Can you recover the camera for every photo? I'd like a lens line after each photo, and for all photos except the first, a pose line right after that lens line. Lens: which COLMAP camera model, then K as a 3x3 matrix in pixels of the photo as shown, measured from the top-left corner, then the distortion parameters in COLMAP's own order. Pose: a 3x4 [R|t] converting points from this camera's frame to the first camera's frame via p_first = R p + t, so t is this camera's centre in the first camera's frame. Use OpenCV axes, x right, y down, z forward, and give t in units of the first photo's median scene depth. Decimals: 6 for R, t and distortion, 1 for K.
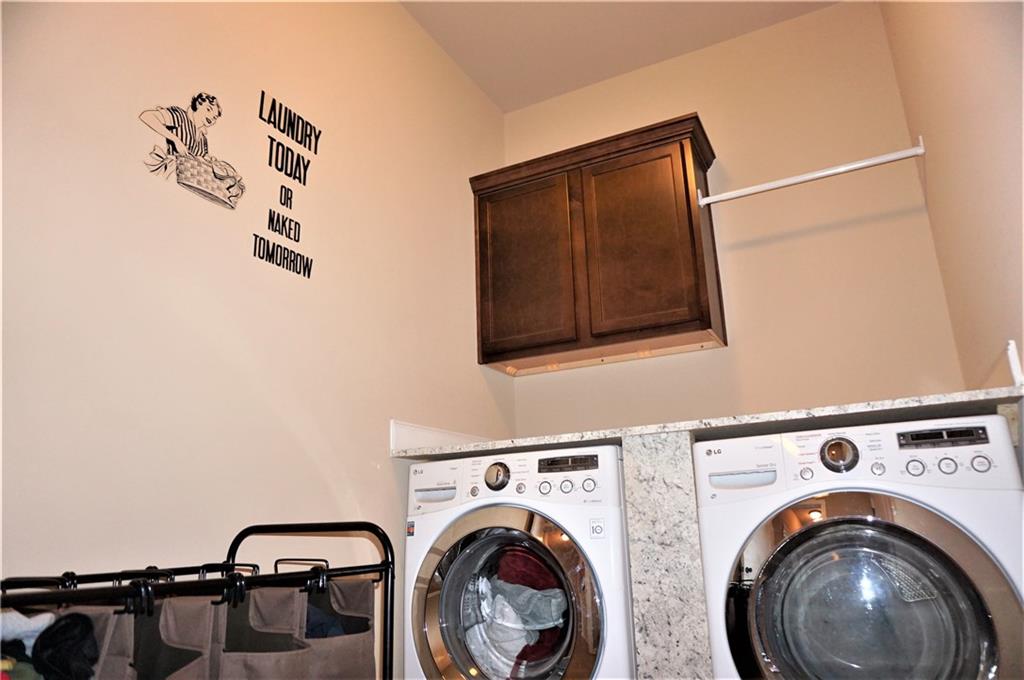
lens RADIAL K [[687.8, 0, 511.8], [0, 687.8, 338.9], [0, 0, 1]] dist [-0.041730, 0.027044]
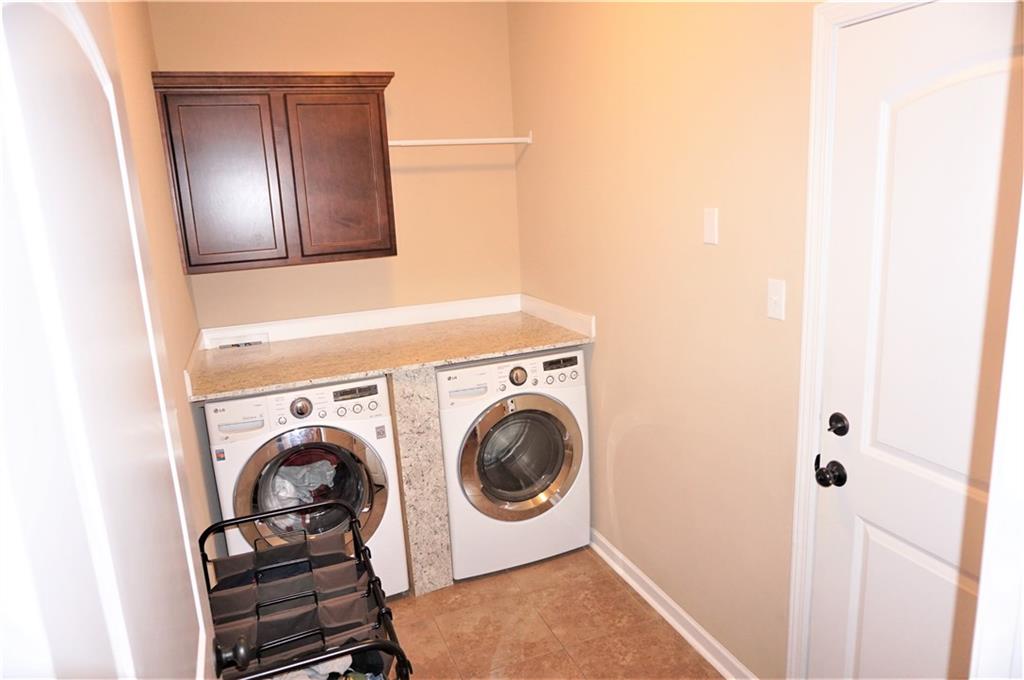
lens RADIAL K [[687.8, 0, 514.0], [0, 687.8, 340.4], [0, 0, 1]] dist [-0.041730, 0.027044]
pose [[0.656467, -0.171712, 0.734552, -0.788593], [-0.170877, 0.914588, 0.366511, -0.536840], [-0.734747, -0.366120, 0.571055, -0.024759]]
